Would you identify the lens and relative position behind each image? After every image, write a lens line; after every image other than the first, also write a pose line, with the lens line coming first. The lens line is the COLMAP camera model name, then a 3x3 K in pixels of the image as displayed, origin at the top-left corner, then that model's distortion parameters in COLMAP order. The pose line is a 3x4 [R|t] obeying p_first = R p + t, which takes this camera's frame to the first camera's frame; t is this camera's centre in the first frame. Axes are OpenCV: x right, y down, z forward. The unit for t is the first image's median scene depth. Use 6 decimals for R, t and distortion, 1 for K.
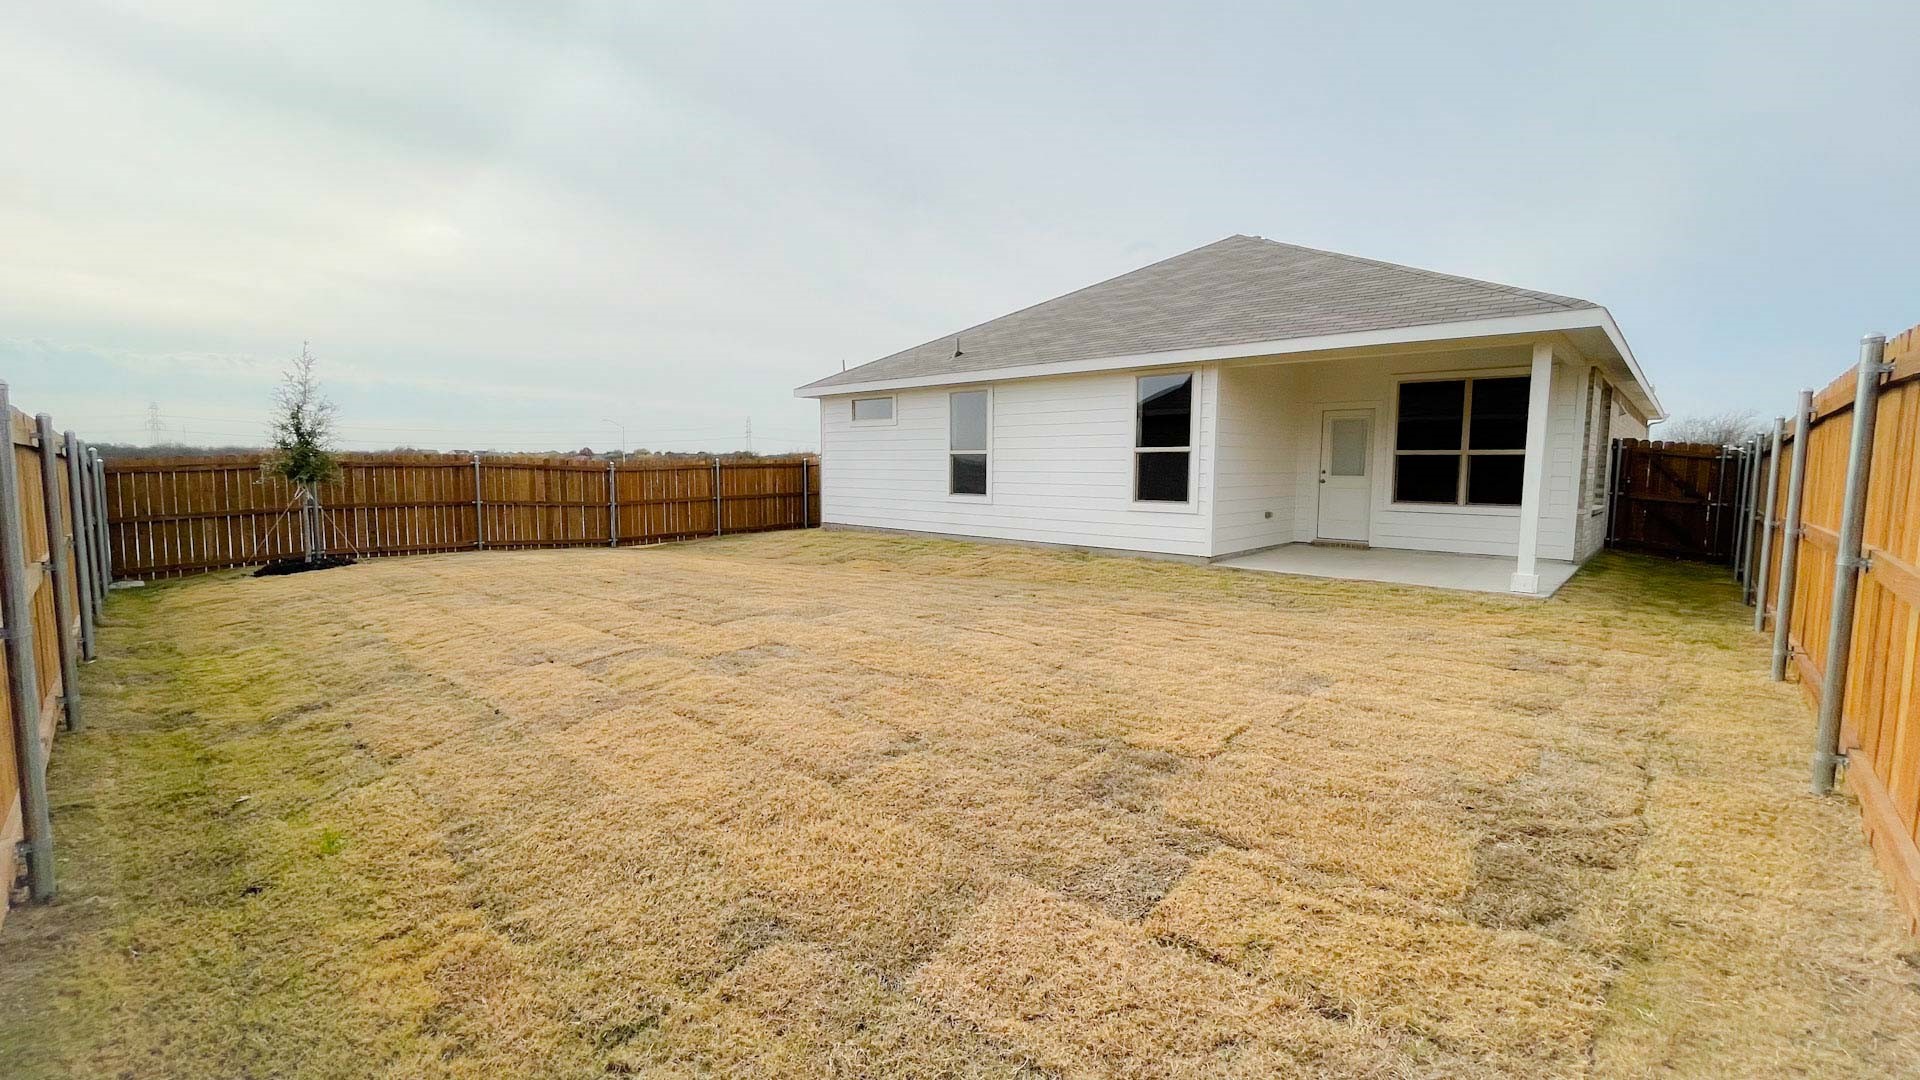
lens RADIAL K [[775.3, 0, 957.2], [0, 775.3, 537.0], [0, 0, 1]] dist [-0.000461, 0.000044]
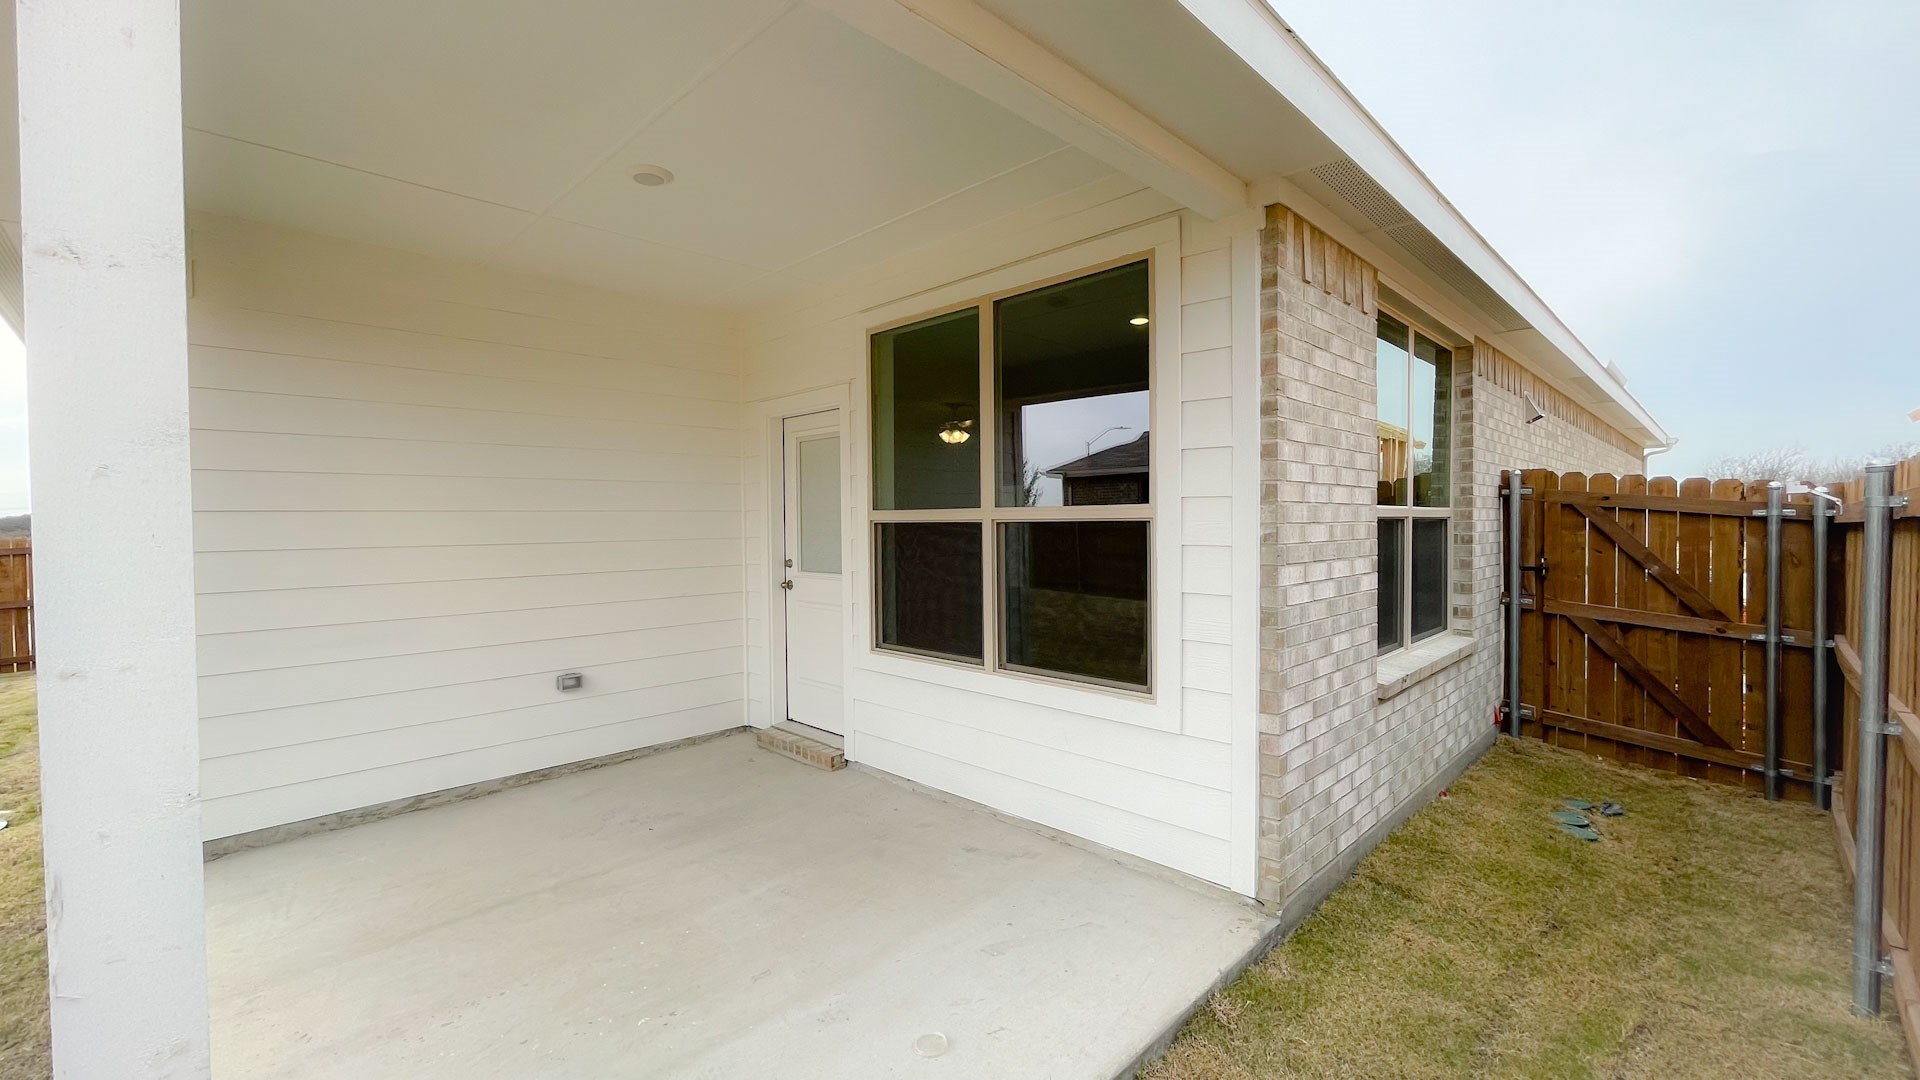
lens RADIAL K [[775.3, 0, 961.5], [0, 775.3, 535.3], [0, 0, 1]] dist [-0.000461, 0.000044]
pose [[0.999451, -0.016514, -0.028722, 0.600631], [0.014340, 0.997132, -0.074309, -0.069263], [0.029866, 0.073856, 0.996822, 0.609139]]
